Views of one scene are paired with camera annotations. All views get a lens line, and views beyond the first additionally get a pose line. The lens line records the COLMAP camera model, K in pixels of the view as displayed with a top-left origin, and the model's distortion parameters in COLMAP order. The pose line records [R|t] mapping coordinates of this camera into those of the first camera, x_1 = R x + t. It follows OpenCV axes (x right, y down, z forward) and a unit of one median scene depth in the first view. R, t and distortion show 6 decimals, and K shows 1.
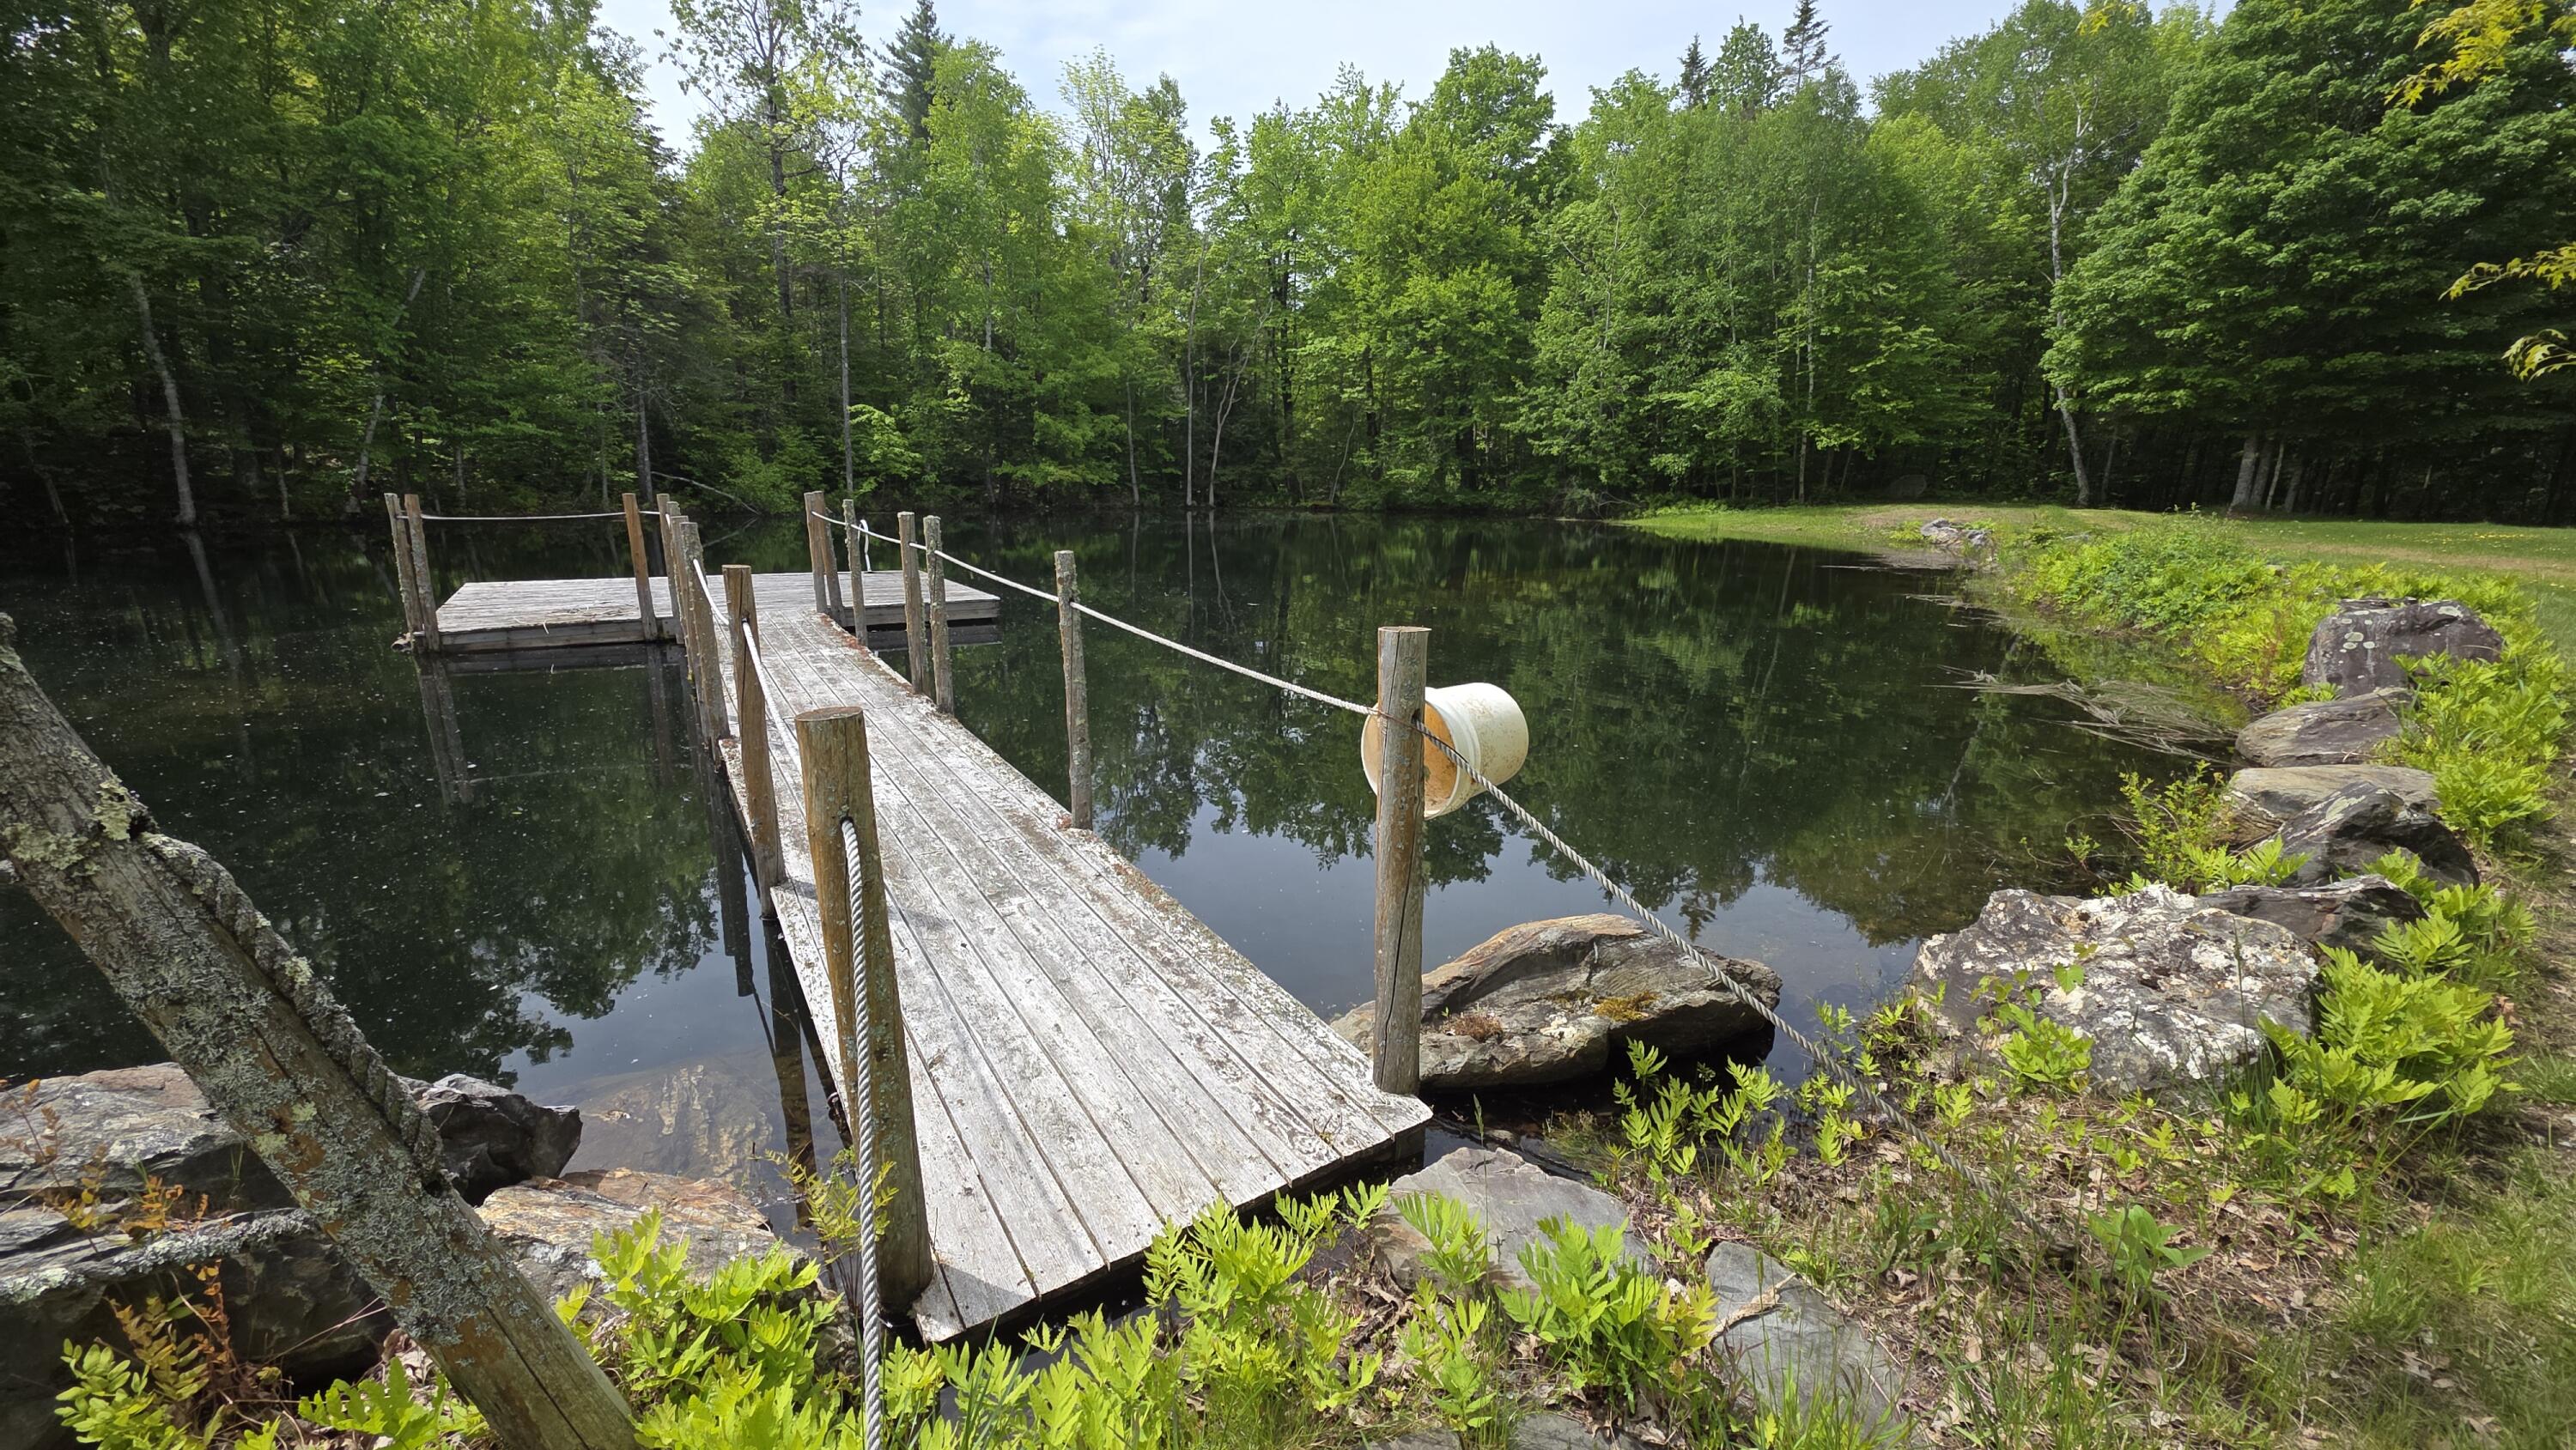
lens RADIAL K [[1017.3, 0, 1281.3], [0, 1017.3, 722.6], [0, 0, 1]] dist [0.011625, -0.007327]
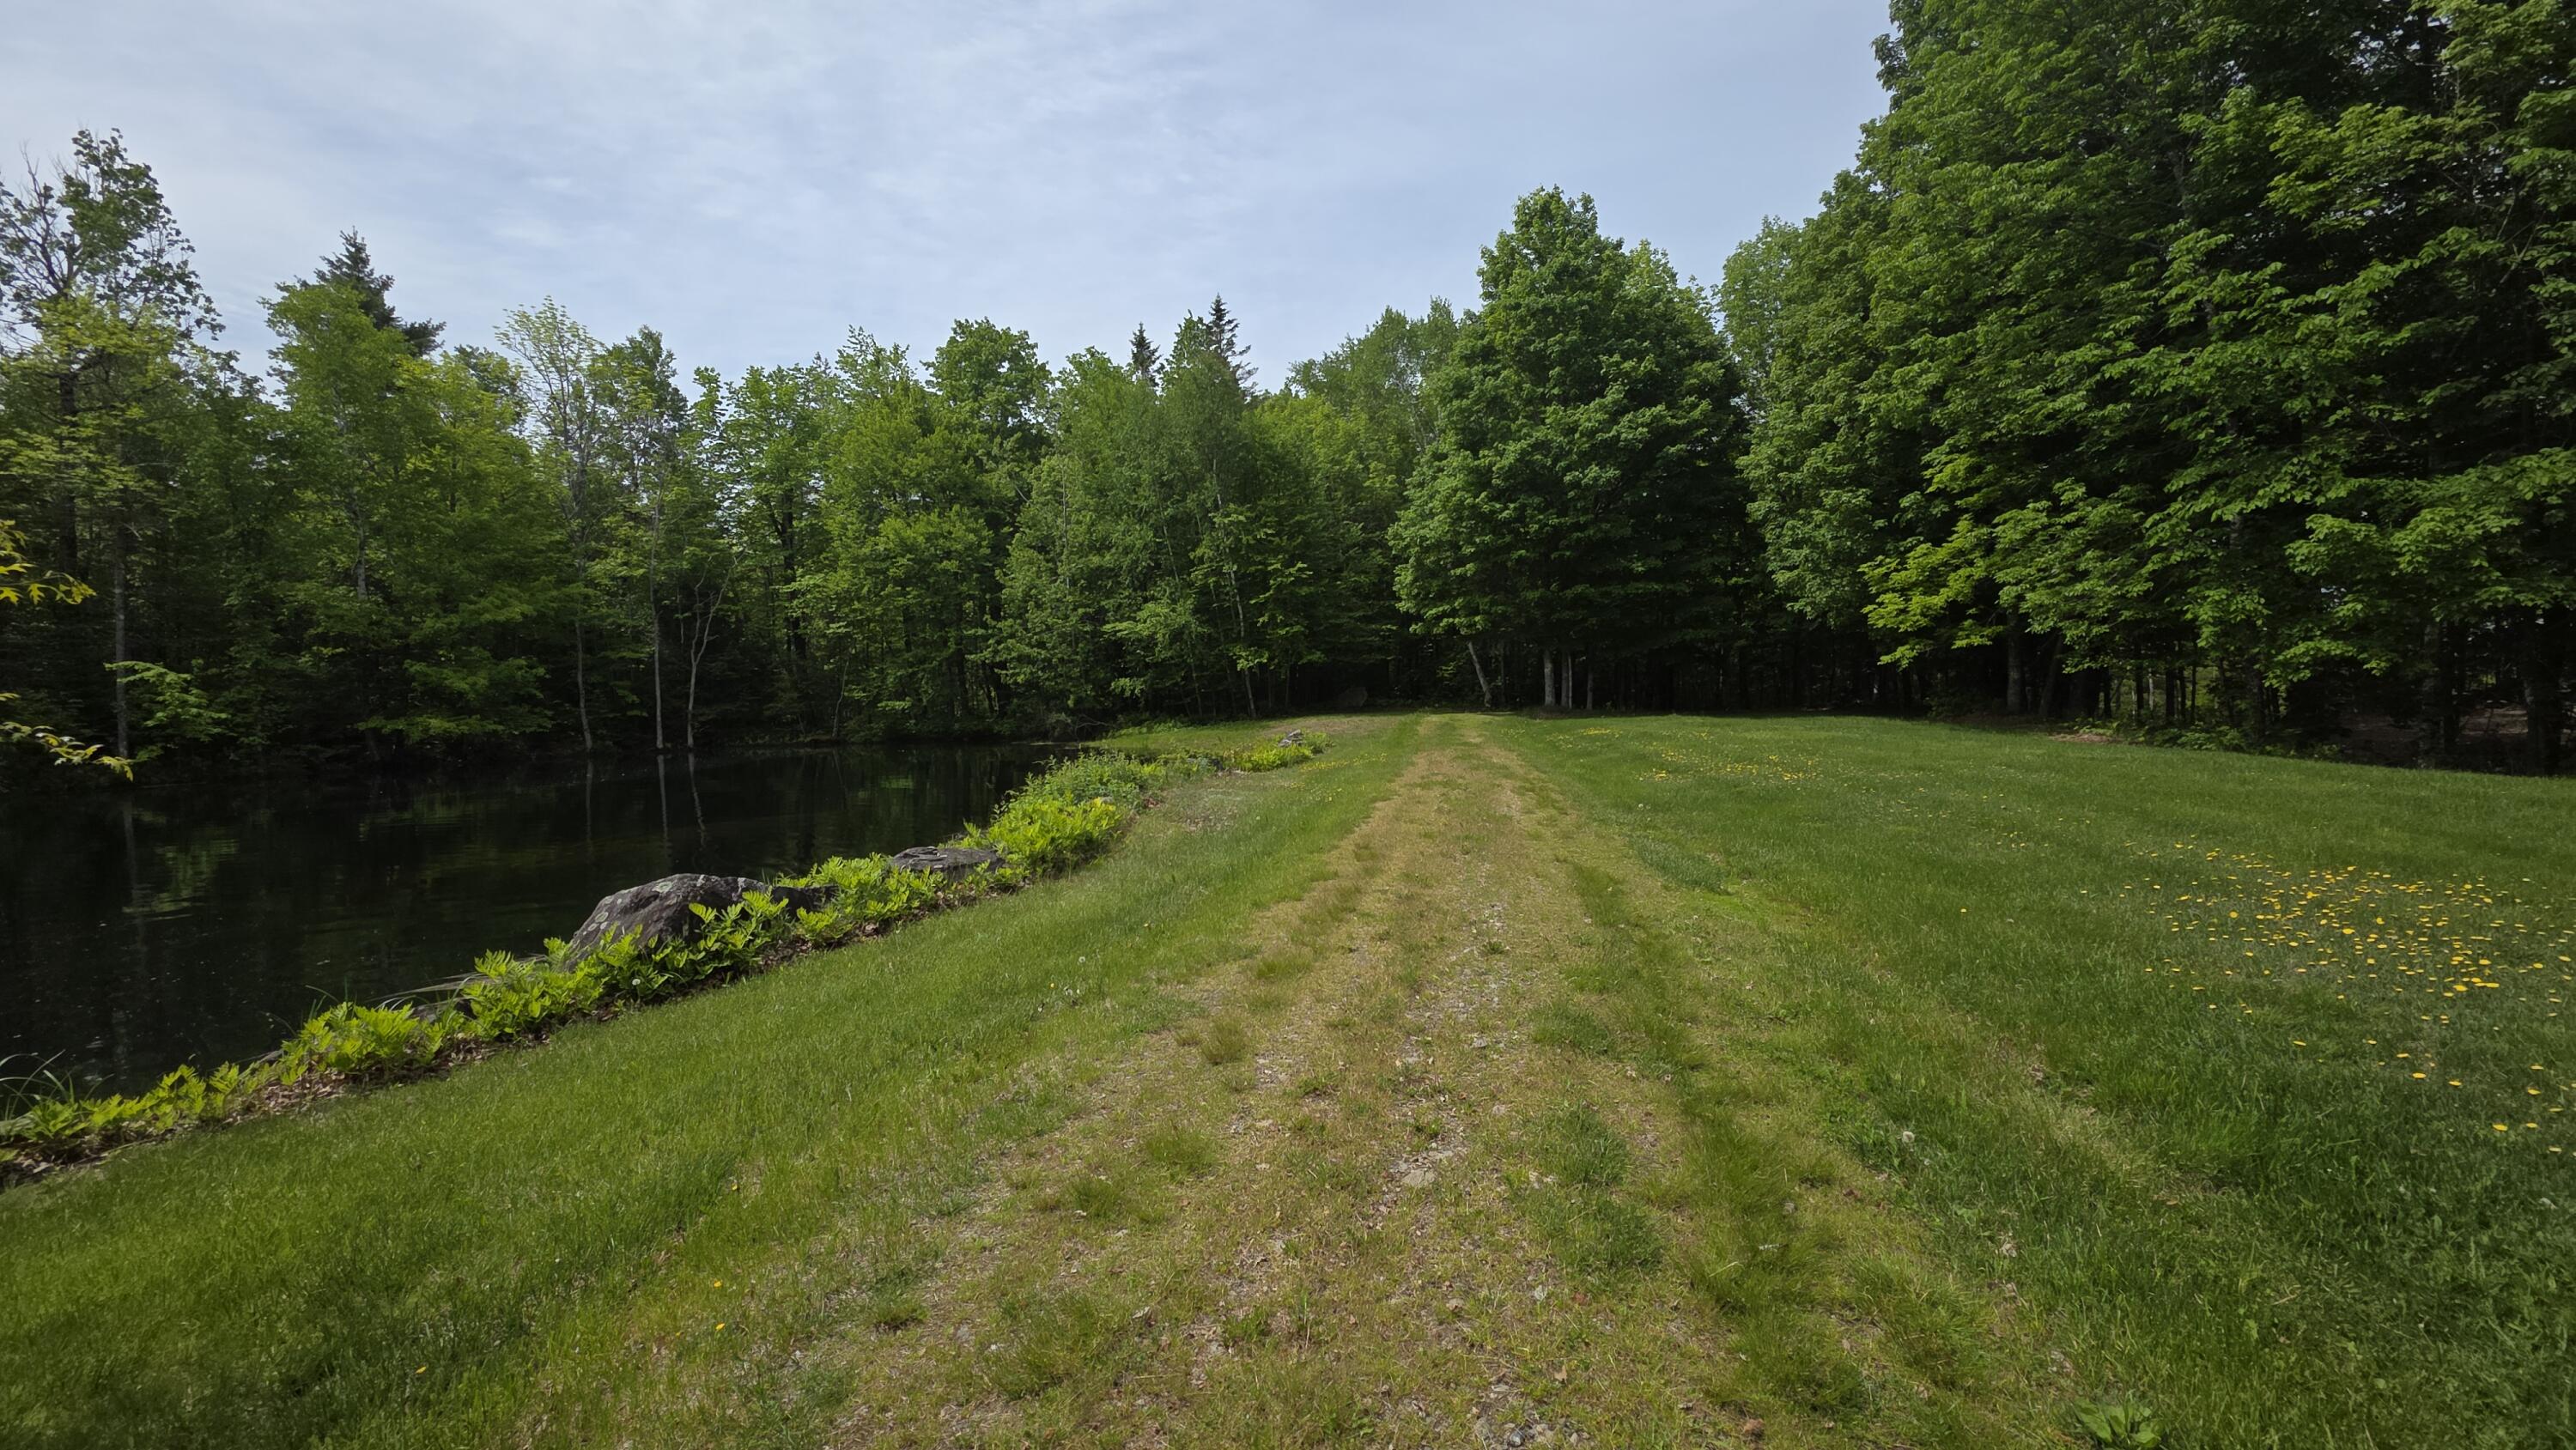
lens RADIAL K [[1010.6, 0, 1281.9], [0, 1010.6, 726.7], [0, 0, 1]] dist [0.009333, -0.006694]
pose [[0.958181, -0.052545, 0.281296, 0.230091], [0.107891, 0.976789, -0.185050, -0.001957], [-0.265043, 0.207661, 0.941610, -0.022087]]
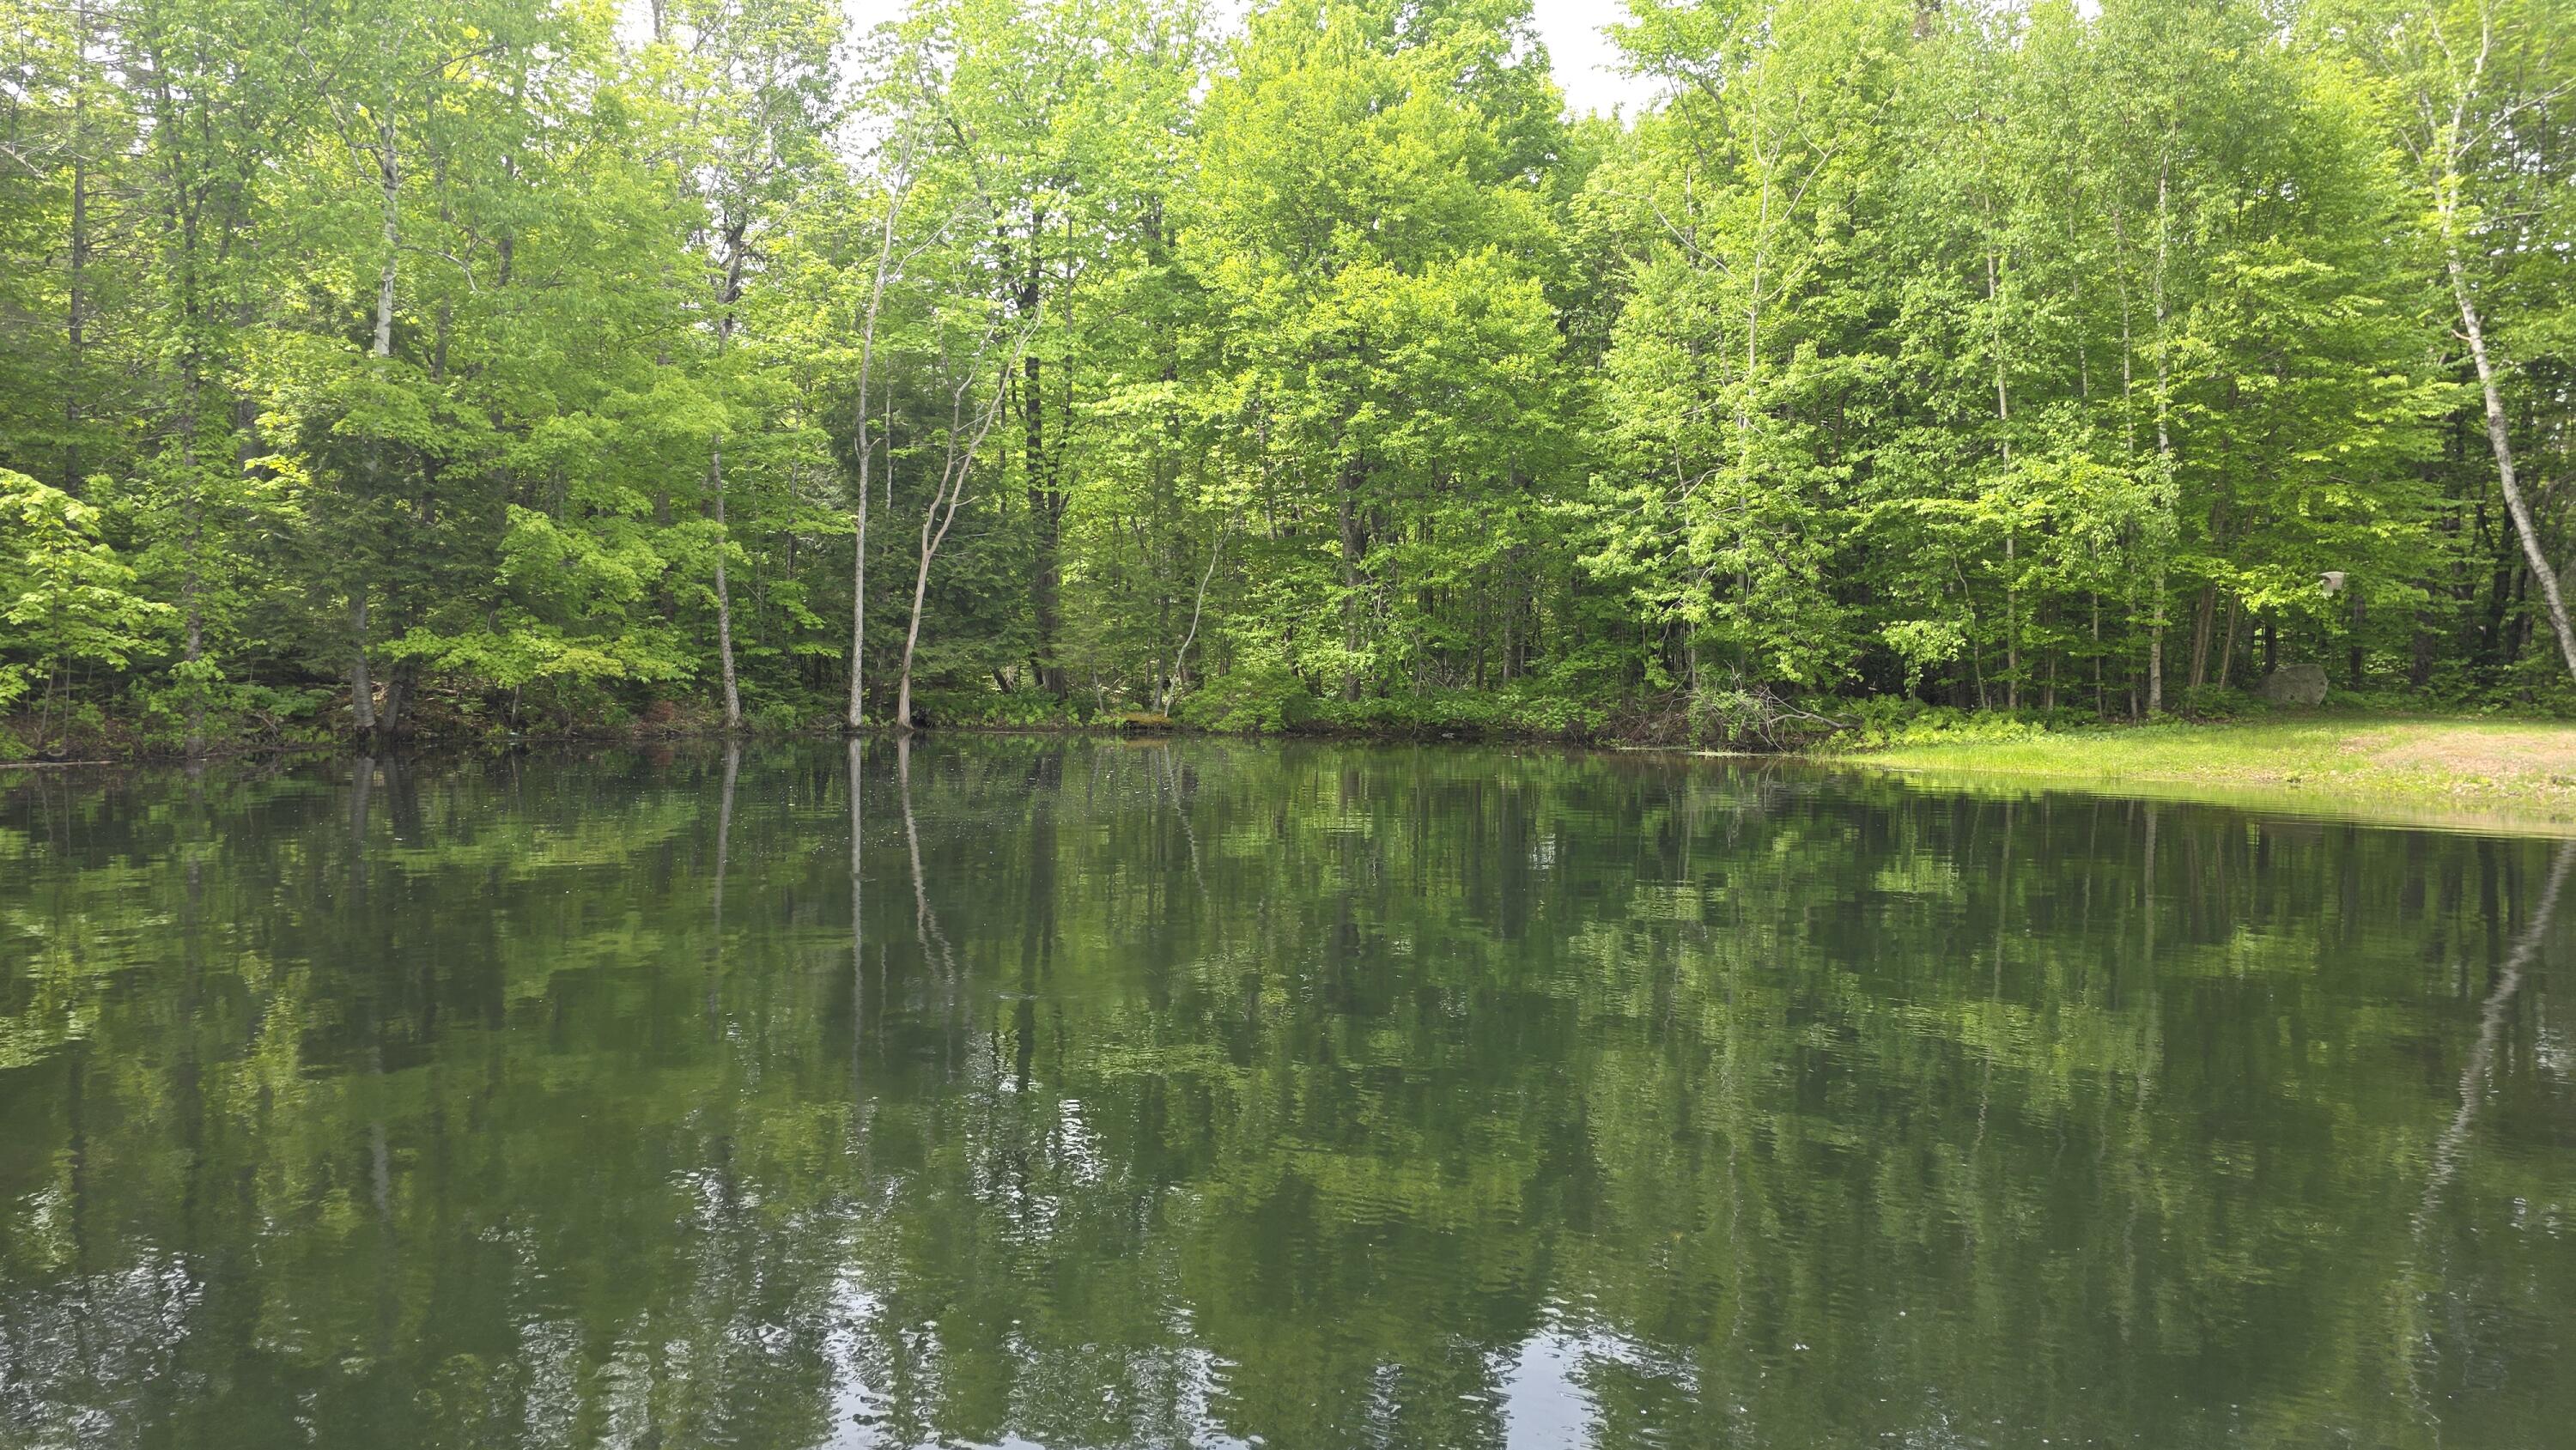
lens RADIAL K [[1691.6, 0, 1288.8], [0, 1691.6, 708.2], [0, 0, 1]] dist [0.060444, -0.046681]
pose [[0.967049, -0.005589, 0.254529, -0.115330], [0.057659, 0.978590, -0.197578, -0.076473], [-0.247975, 0.205744, 0.946667, 0.301330]]
